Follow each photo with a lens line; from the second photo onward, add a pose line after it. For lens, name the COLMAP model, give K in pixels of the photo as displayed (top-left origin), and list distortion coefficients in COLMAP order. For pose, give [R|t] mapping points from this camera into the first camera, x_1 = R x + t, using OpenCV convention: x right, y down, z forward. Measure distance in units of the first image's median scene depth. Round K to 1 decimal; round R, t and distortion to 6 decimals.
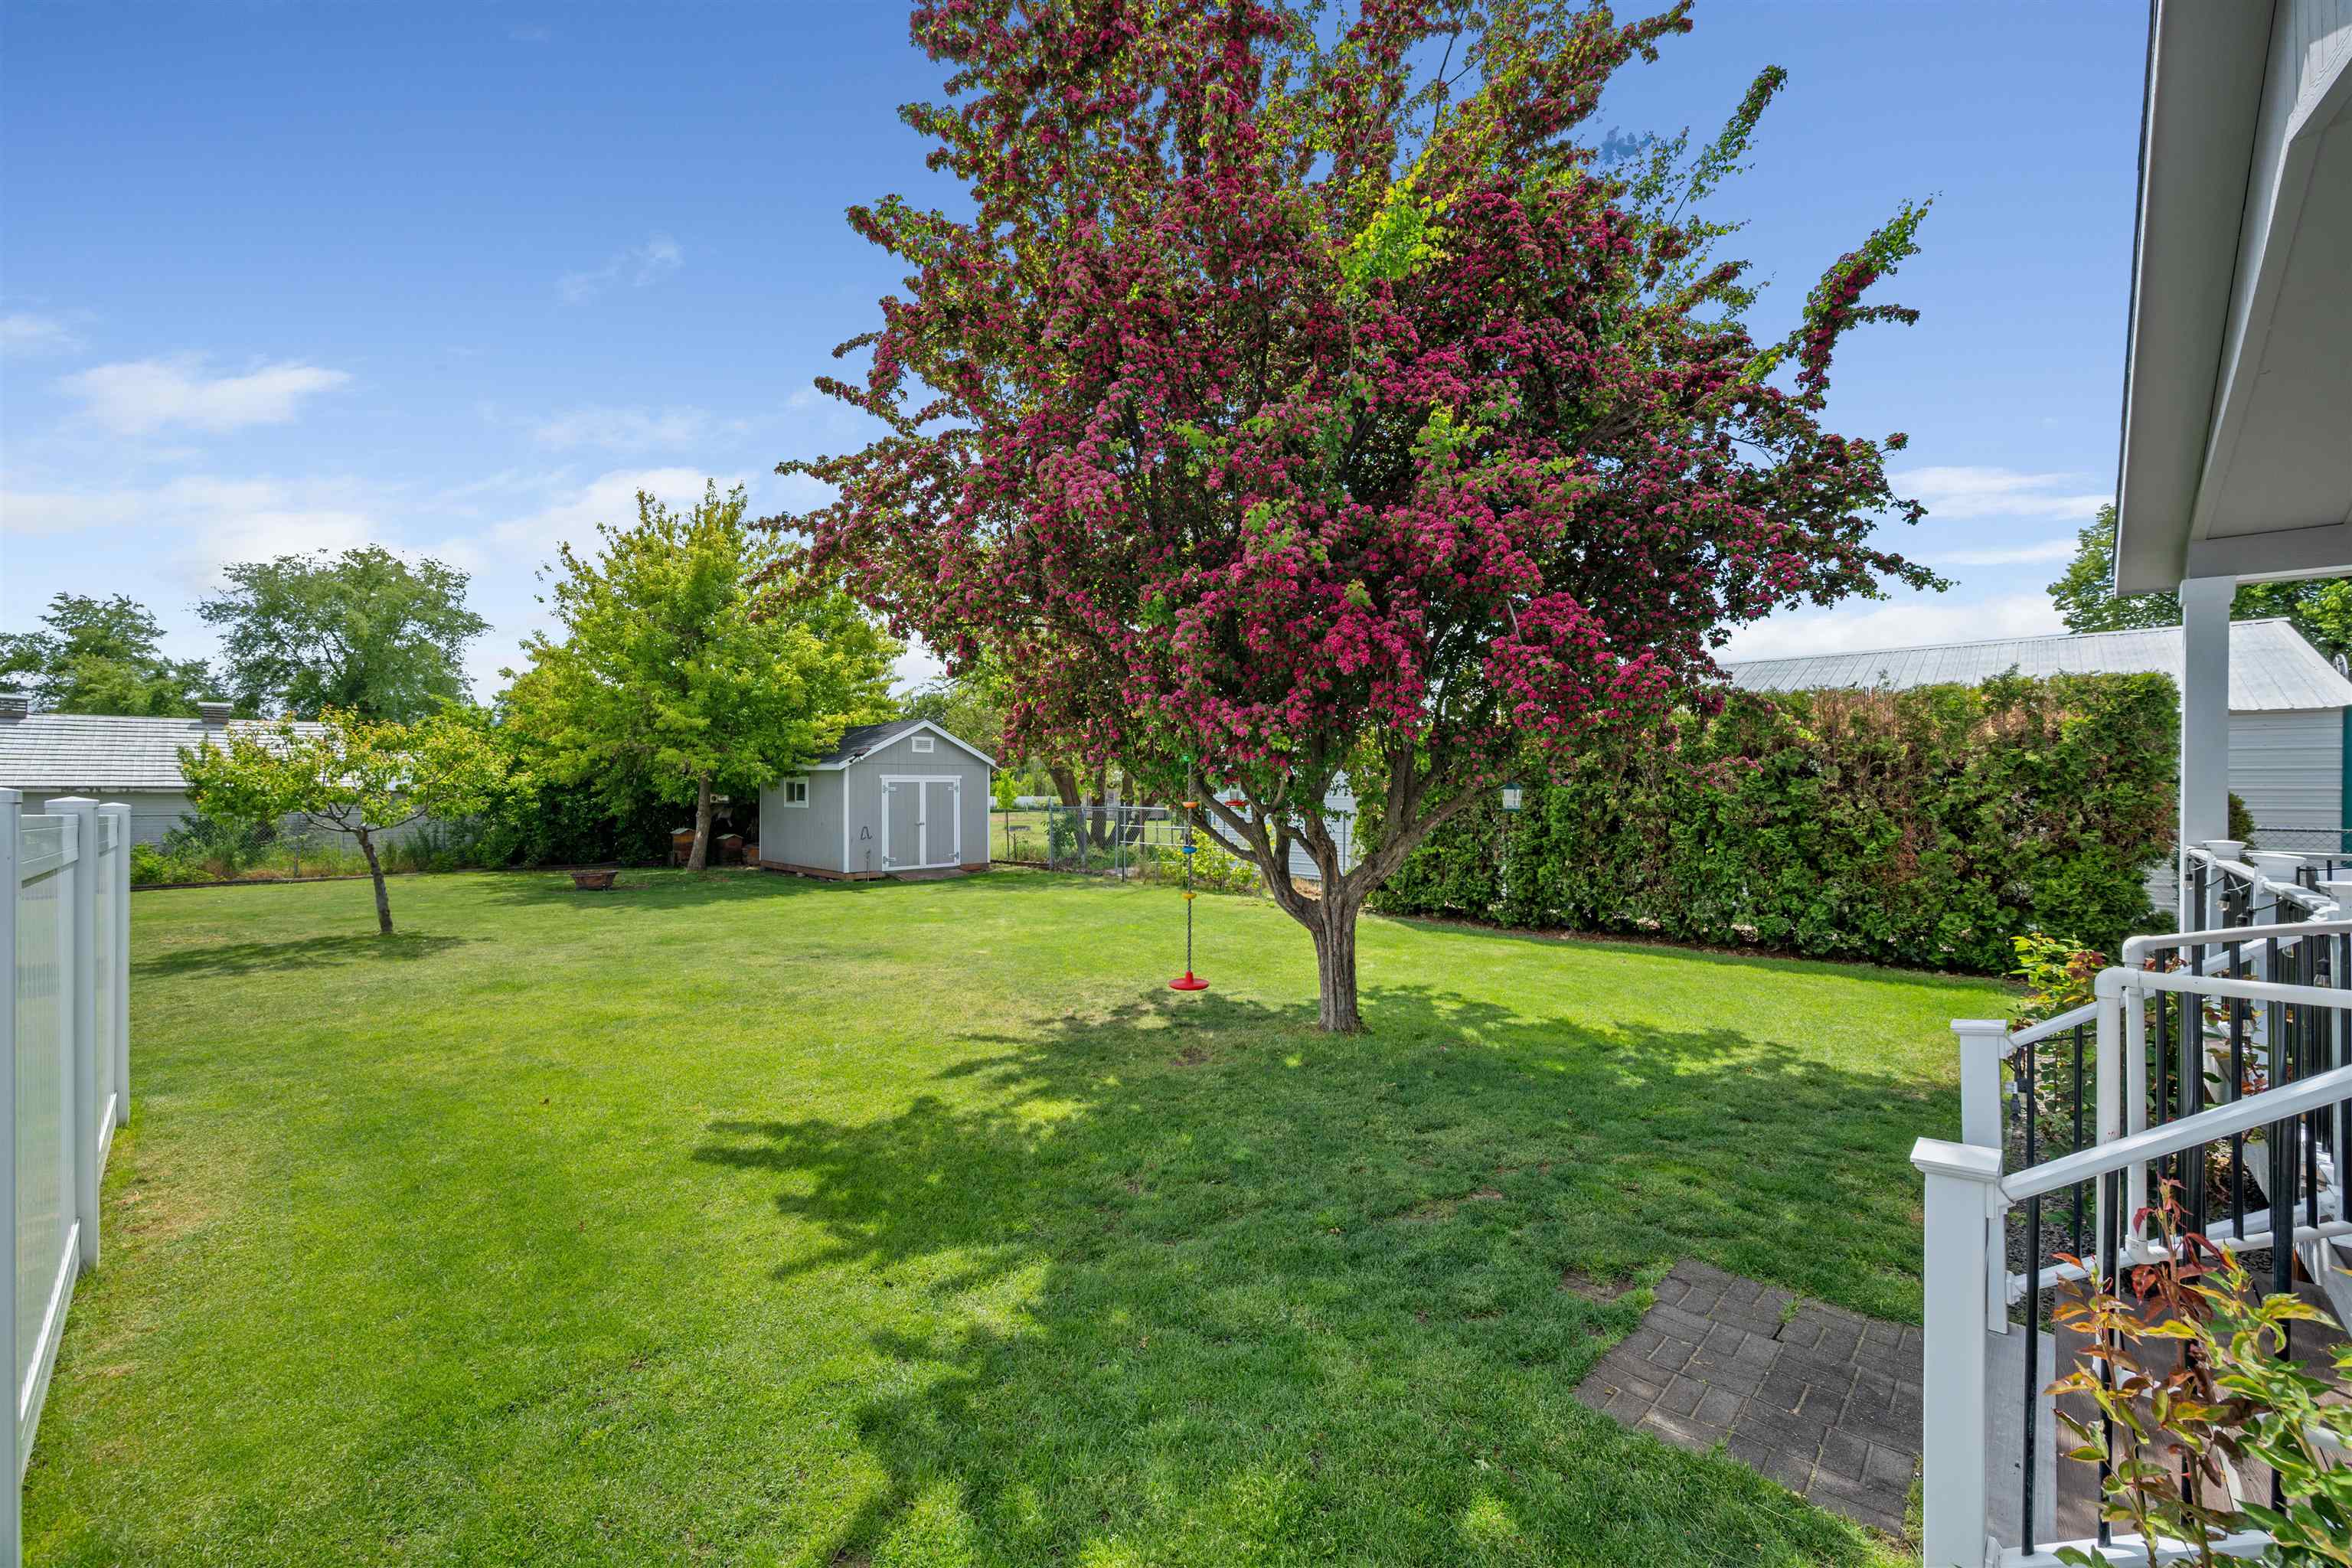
lens RADIAL K [[920.9, 0, 1177.3], [0, 920.9, 792.7], [0, 0, 1]] dist [-0.000396, 0.000000]
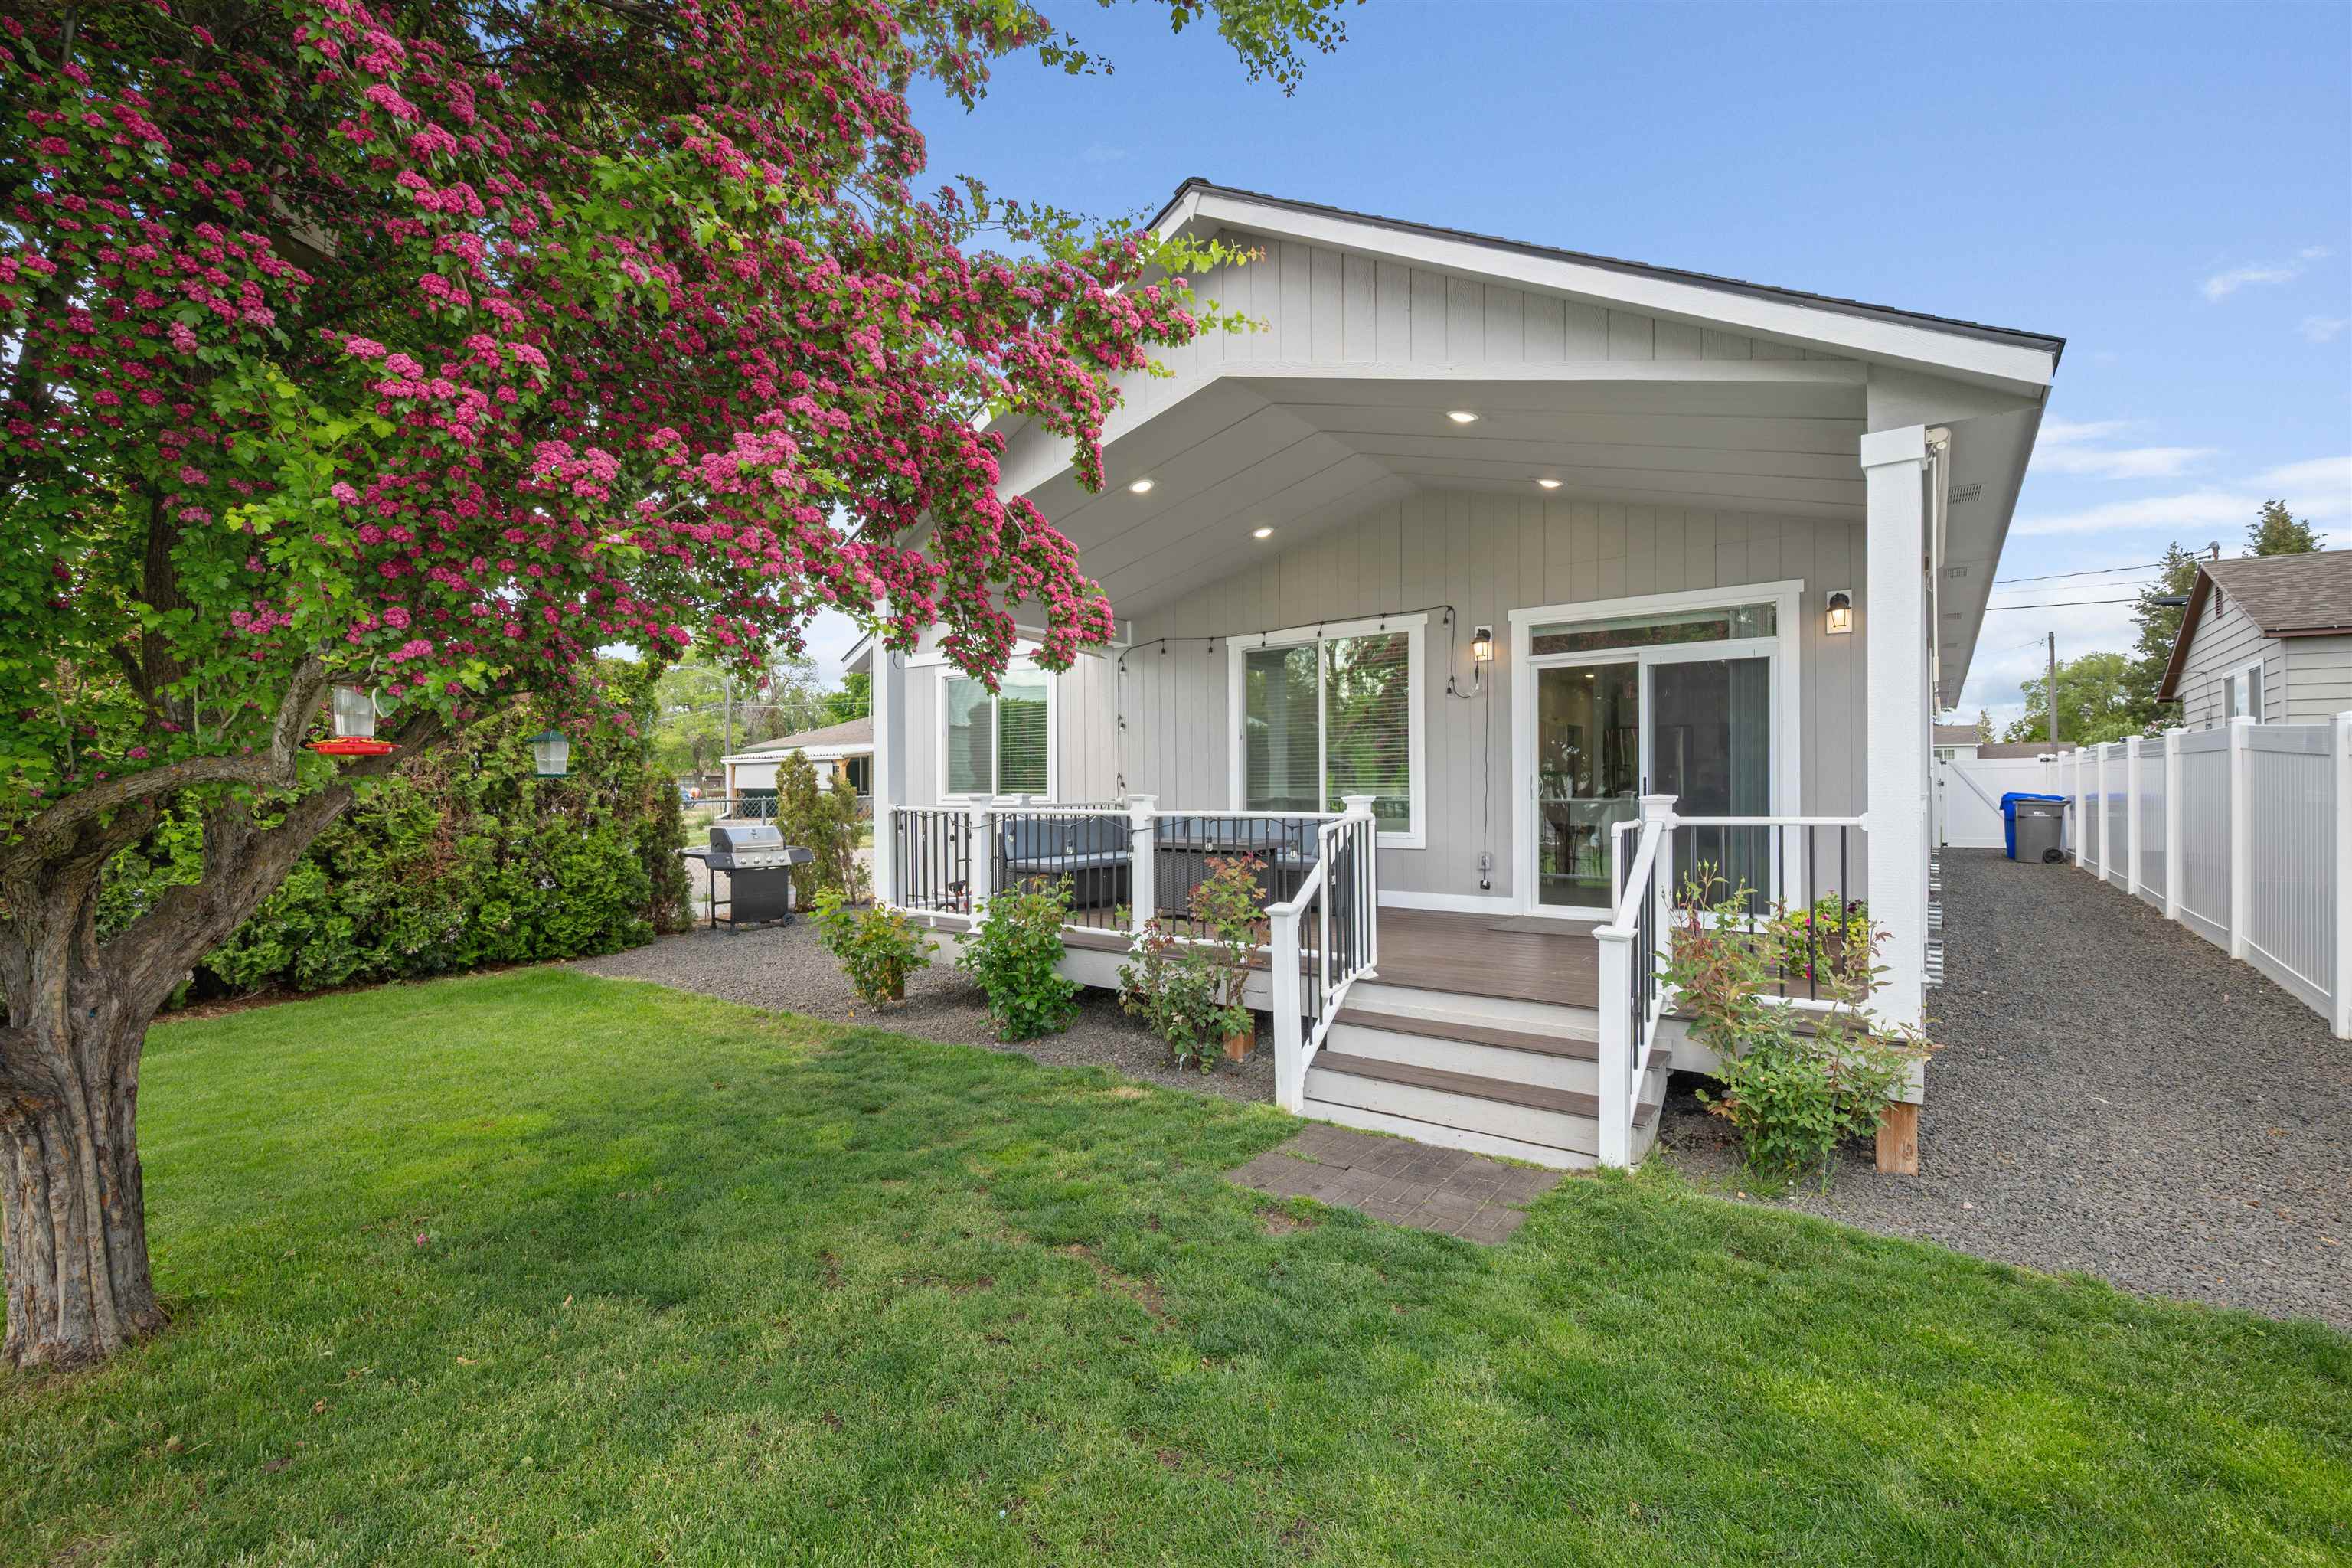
lens RADIAL K [[1042.6, 0, 1178.1], [0, 1042.6, 790.5], [0, 0, 1]] dist [0.004813, 0.000386]
pose [[-0.132605, -0.009325, 0.991125, -0.259511], [0.005813, 0.999931, 0.010186, 0.014513], [-0.991152, 0.007112, -0.132542, 0.478233]]
